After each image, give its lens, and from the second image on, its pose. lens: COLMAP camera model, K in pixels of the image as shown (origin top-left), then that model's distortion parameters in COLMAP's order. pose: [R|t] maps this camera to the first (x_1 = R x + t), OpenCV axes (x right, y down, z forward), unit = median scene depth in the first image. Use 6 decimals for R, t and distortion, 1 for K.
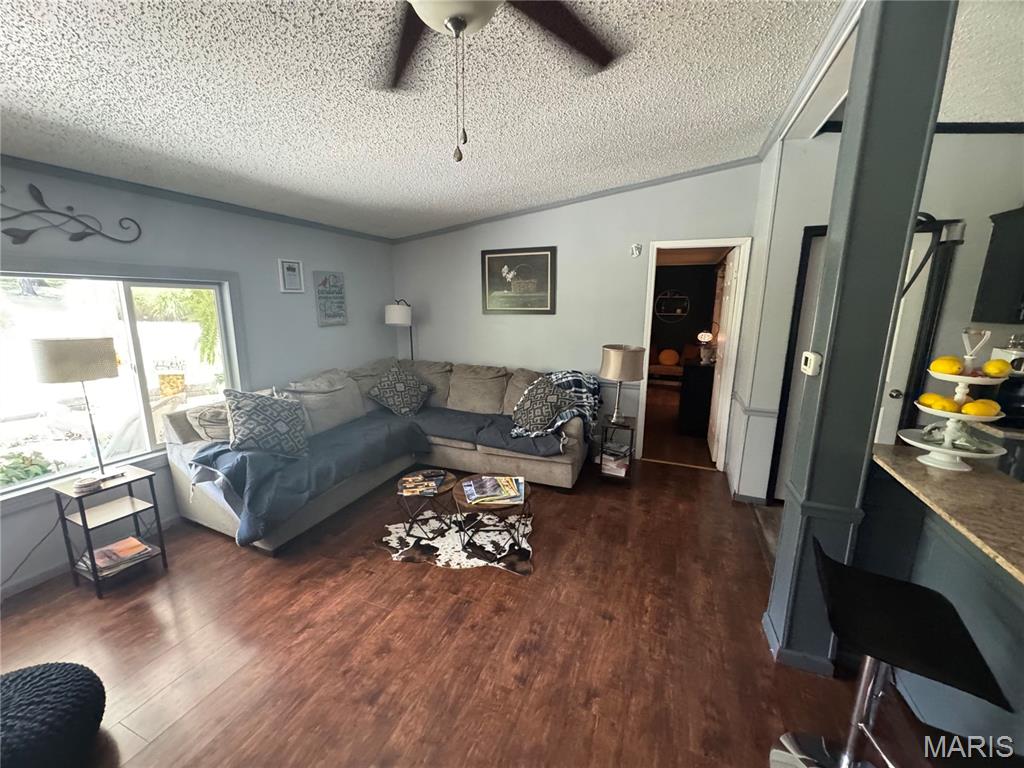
lens RADIAL K [[405.3, 0, 511.5], [0, 405.3, 385.4], [0, 0, 1]] dist [0.000783, 0.000073]
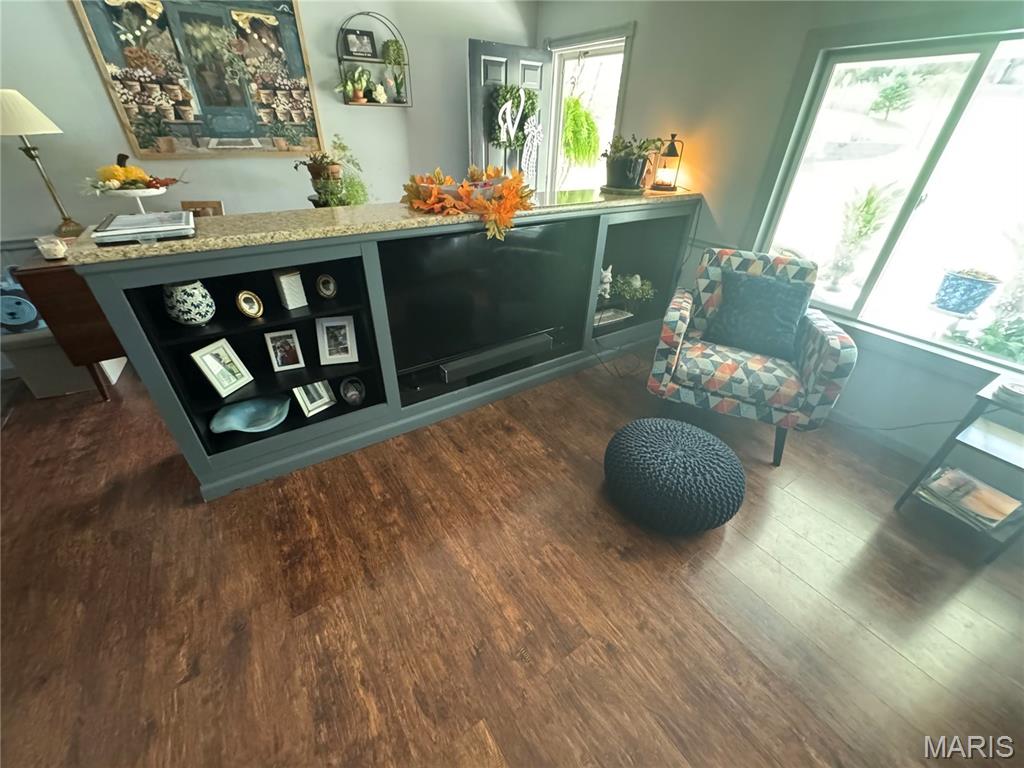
lens RADIAL K [[405.3, 0, 510.0], [0, 405.3, 385.6], [0, 0, 1]] dist [0.000783, 0.000073]
pose [[-0.559836, 0.430533, -0.707973, -0.100226], [-0.185285, 0.767736, 0.613393, -0.021952], [0.807622, 0.474576, -0.350035, 0.525021]]
